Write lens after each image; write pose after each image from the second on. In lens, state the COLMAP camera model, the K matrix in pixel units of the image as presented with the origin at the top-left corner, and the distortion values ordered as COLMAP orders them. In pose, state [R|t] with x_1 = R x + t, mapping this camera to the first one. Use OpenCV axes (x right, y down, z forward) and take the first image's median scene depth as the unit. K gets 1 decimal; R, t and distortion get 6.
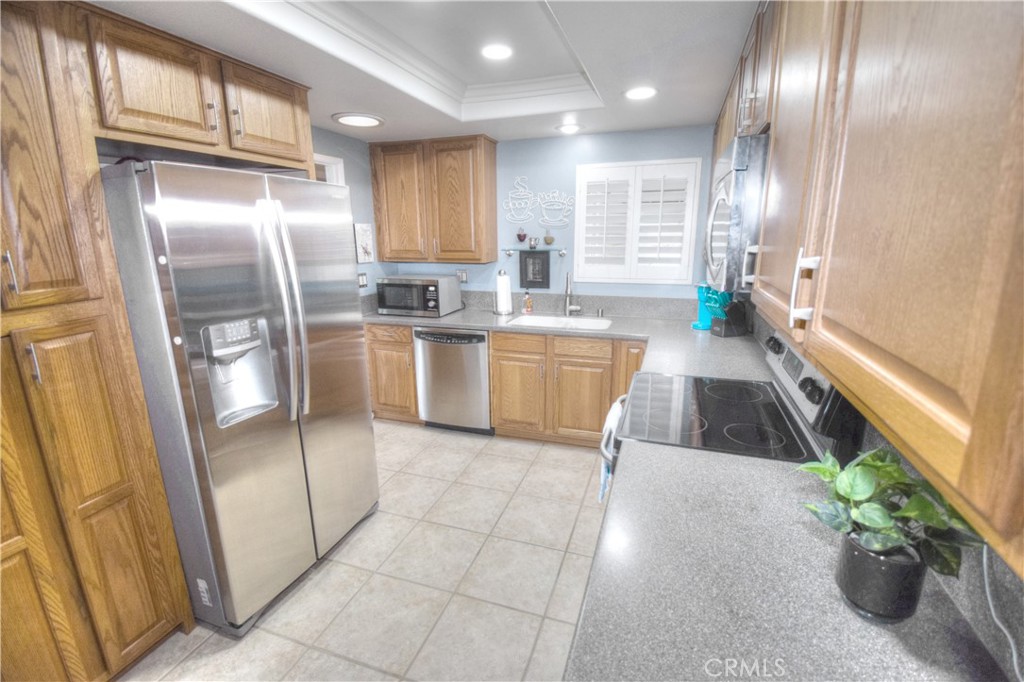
lens RADIAL K [[451.0, 0, 517.6], [0, 451.0, 342.4], [0, 0, 1]] dist [0.003009, 0.000056]
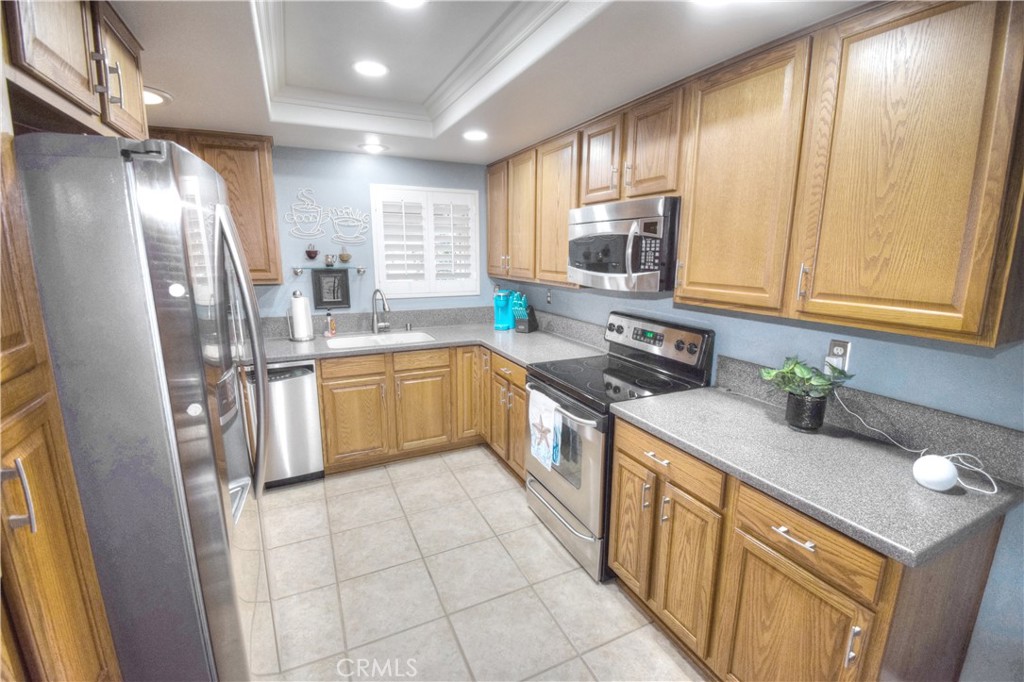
lens RADIAL K [[451.0, 0, 520.5], [0, 451.0, 339.0], [0, 0, 1]] dist [0.003009, 0.000056]
pose [[0.707983, -0.124919, 0.695094, -0.363429], [0.153976, 0.987858, 0.020702, -0.019257], [-0.689240, 0.092371, 0.718621, 0.074421]]
